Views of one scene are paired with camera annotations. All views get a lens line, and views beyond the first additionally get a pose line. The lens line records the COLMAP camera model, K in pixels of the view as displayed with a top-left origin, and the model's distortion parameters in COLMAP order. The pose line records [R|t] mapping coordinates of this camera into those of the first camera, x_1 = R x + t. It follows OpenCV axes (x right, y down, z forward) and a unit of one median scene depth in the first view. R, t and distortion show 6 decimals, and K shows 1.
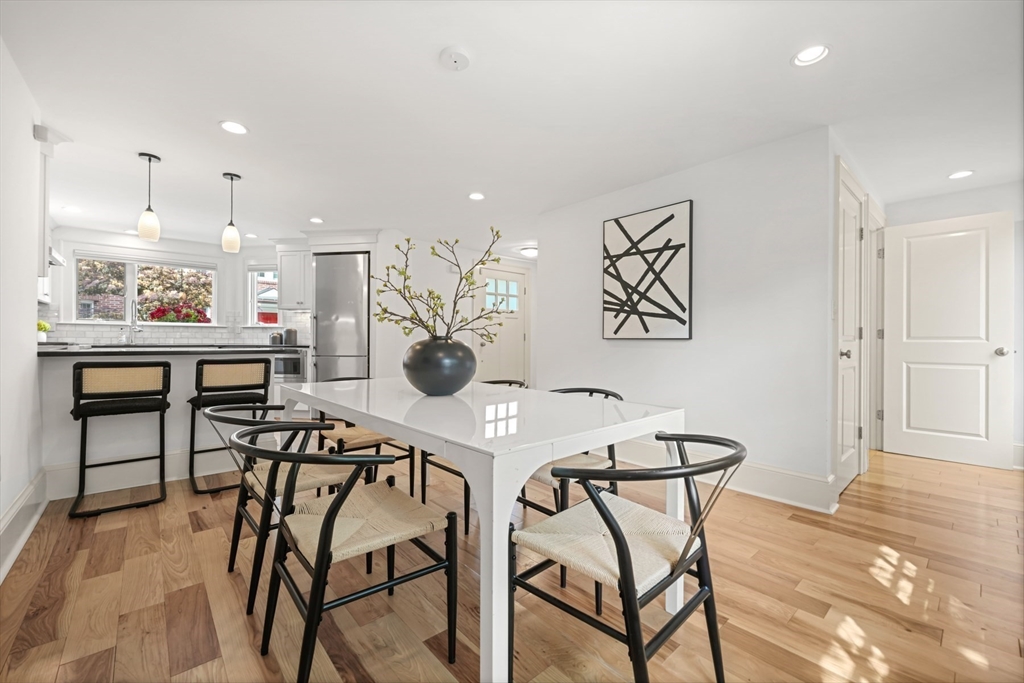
lens RADIAL K [[426.1, 0, 516.9], [0, 426.1, 340.1], [0, 0, 1]] dist [-0.000002, -0.000263]
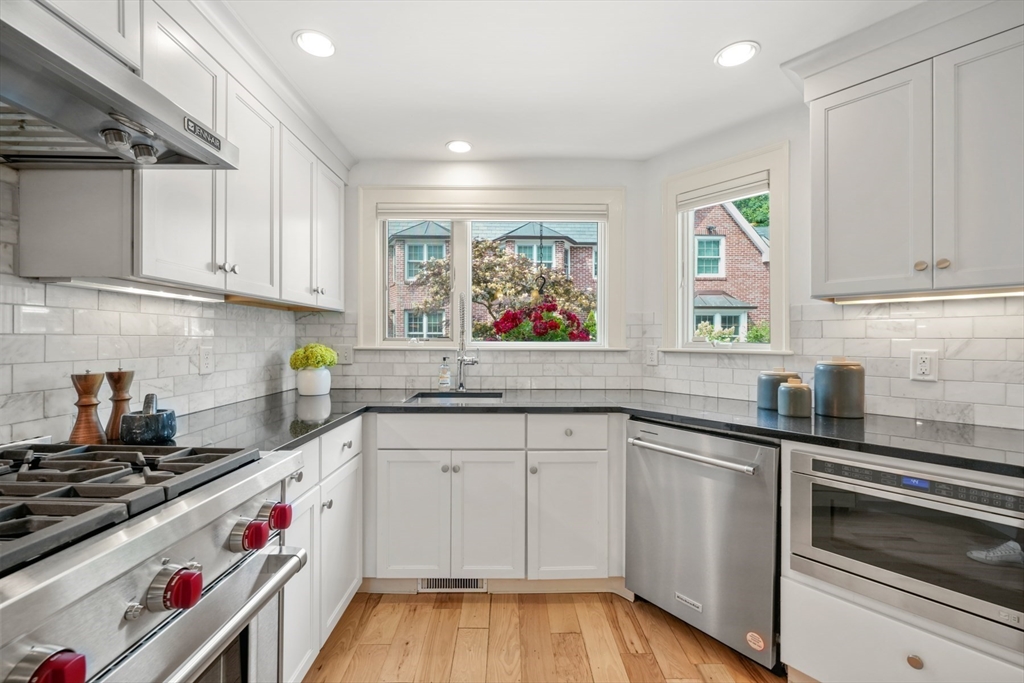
lens RADIAL K [[426.1, 0, 510.7], [0, 426.1, 338.4], [0, 0, 1]] dist [-0.000002, -0.000263]
pose [[0.760864, -0.004205, -0.648898, -0.817679], [0.000697, 0.999984, -0.005662, -0.066781], [0.648911, 0.003856, 0.760855, 0.994097]]
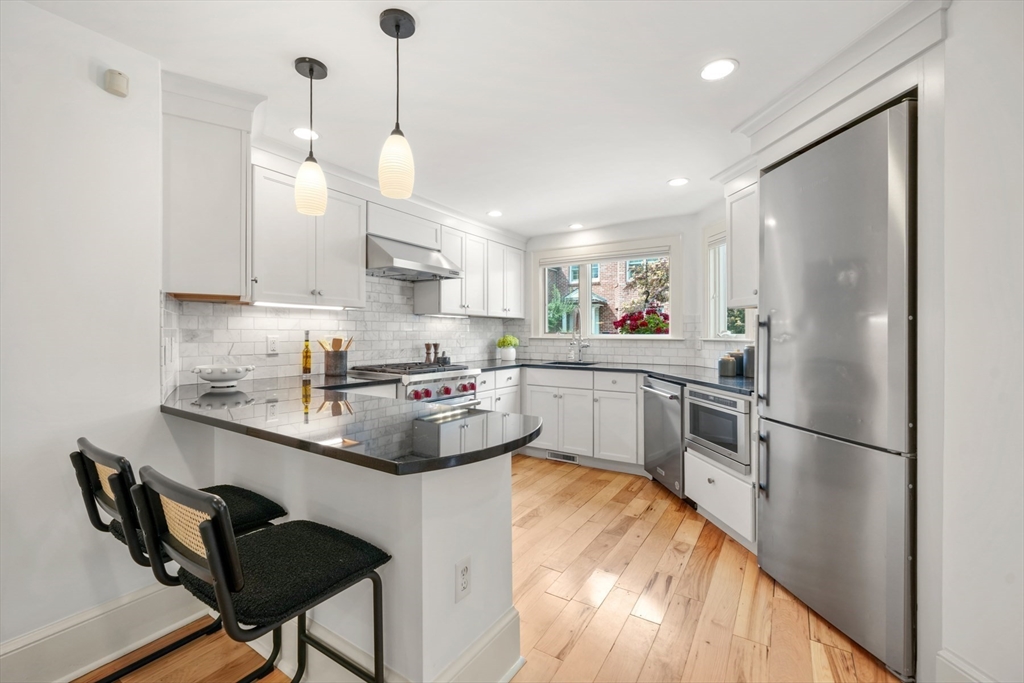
lens RADIAL K [[426.1, 0, 513.1], [0, 426.1, 331.7], [0, 0, 1]] dist [-0.000002, -0.000263]
pose [[0.290295, -0.010308, -0.956882, -0.214455], [-0.000508, 0.999940, -0.010926, -0.059470], [0.956937, 0.003658, 0.290272, 0.927138]]
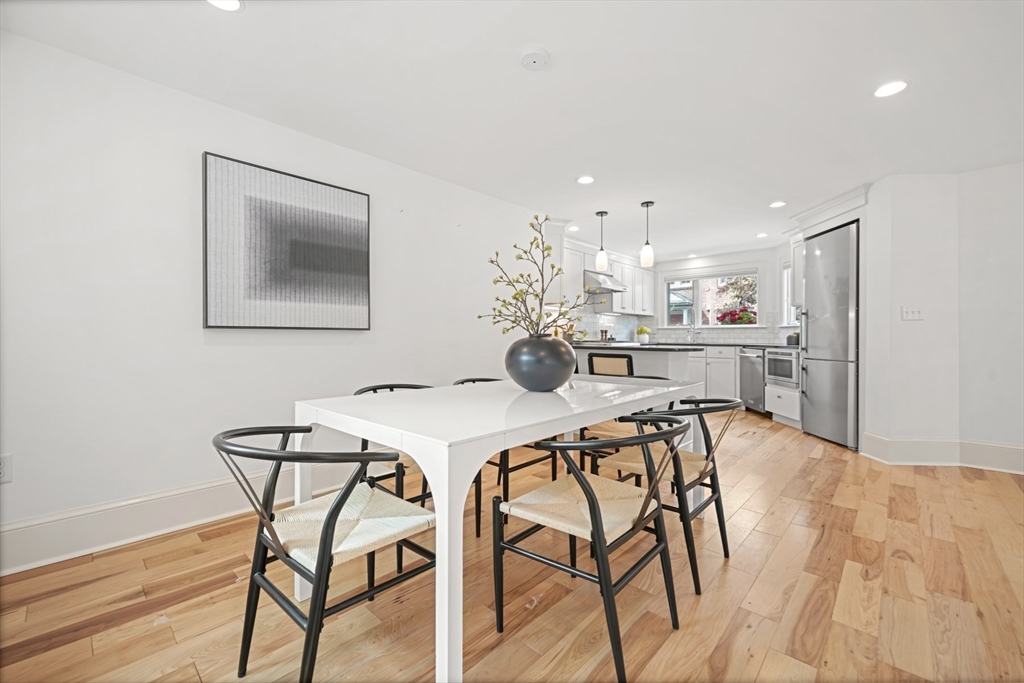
lens RADIAL K [[426.1, 0, 507.6], [0, 426.1, 336.1], [0, 0, 1]] dist [-0.000002, -0.000263]
pose [[0.107974, -0.009356, -0.994110, 0.457403], [-0.002940, 0.999948, -0.009731, 0.003546], [0.994149, 0.003973, 0.107941, 0.441488]]
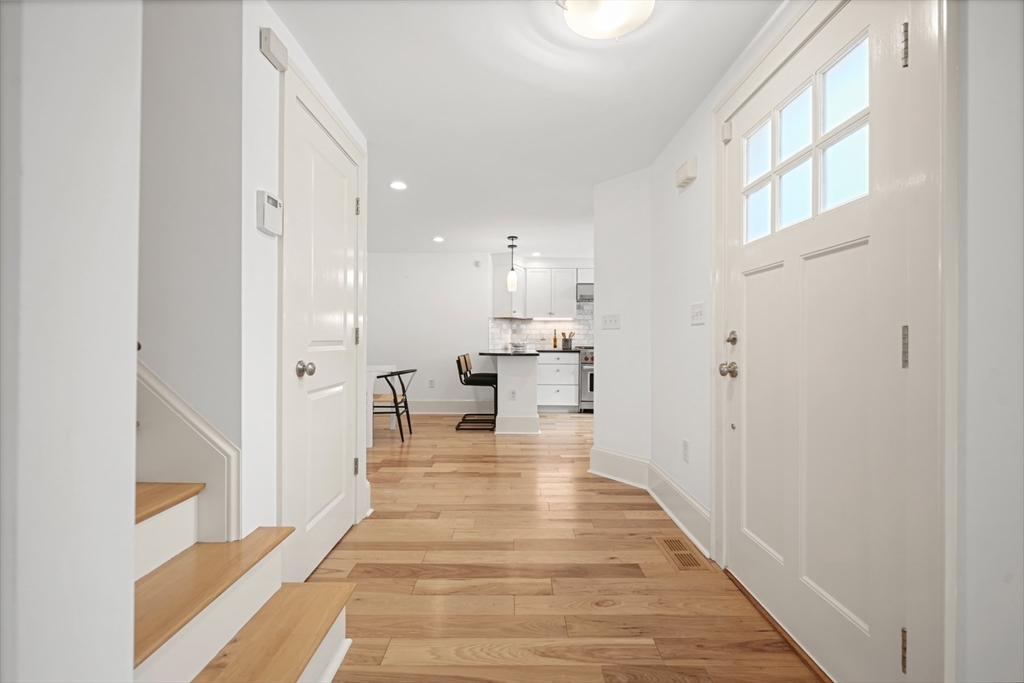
lens RADIAL K [[426.1, 0, 512.0], [0, 426.1, 341.7], [0, 0, 1]] dist [-0.000002, -0.000263]
pose [[-0.658357, -0.005265, -0.752687, 0.450092], [-0.010212, 0.999946, 0.001938, -0.016644], [0.752636, 0.008963, -0.658375, 1.897611]]
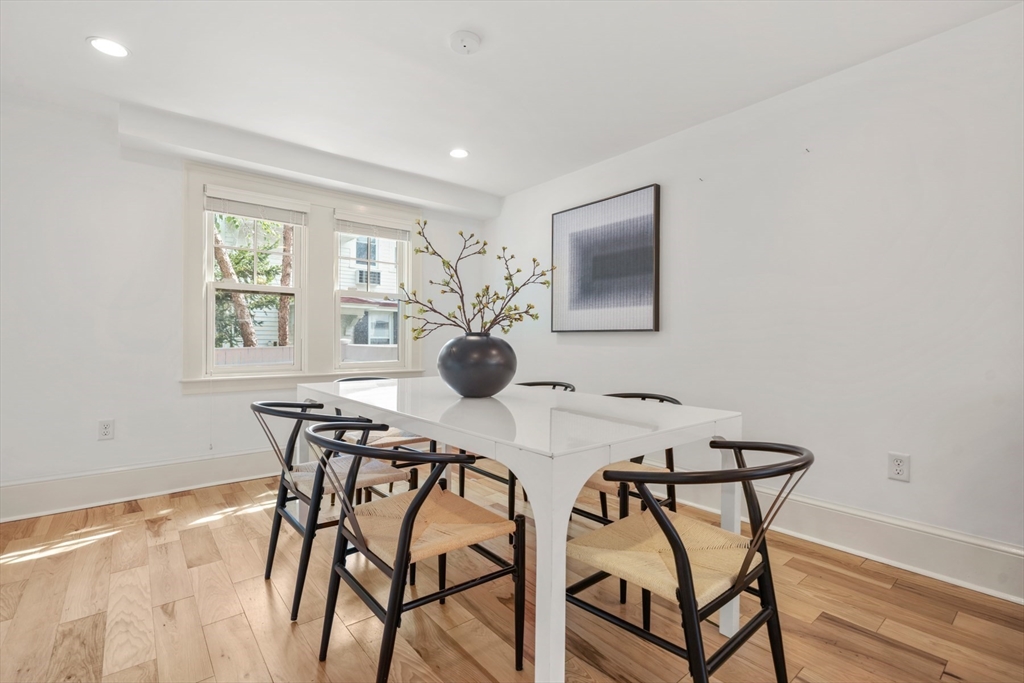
lens RADIAL K [[466.0, 0, 510.5], [0, 466.0, 343.6], [0, 0, 1]] dist [0.004075, 0.000400]
pose [[-0.999585, -0.010521, 0.026823, -0.162426], [-0.010143, 0.999848, 0.014180, -0.001280], [-0.026968, 0.013902, -0.999540, 1.113952]]
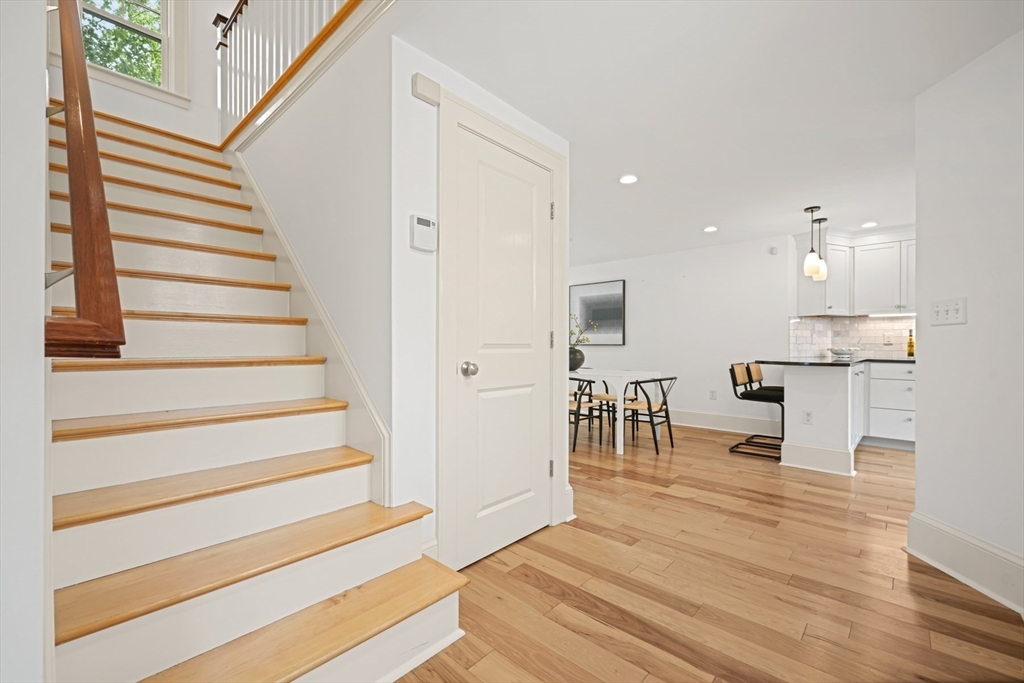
lens RADIAL K [[426.1, 0, 516.6], [0, 426.1, 347.9], [0, 0, 1]] dist [-0.000002, -0.000263]
pose [[-0.992992, -0.008218, -0.117894, 0.236748], [-0.009255, 0.999923, 0.008258, -0.013507], [0.117817, 0.009291, -0.992992, 1.938242]]
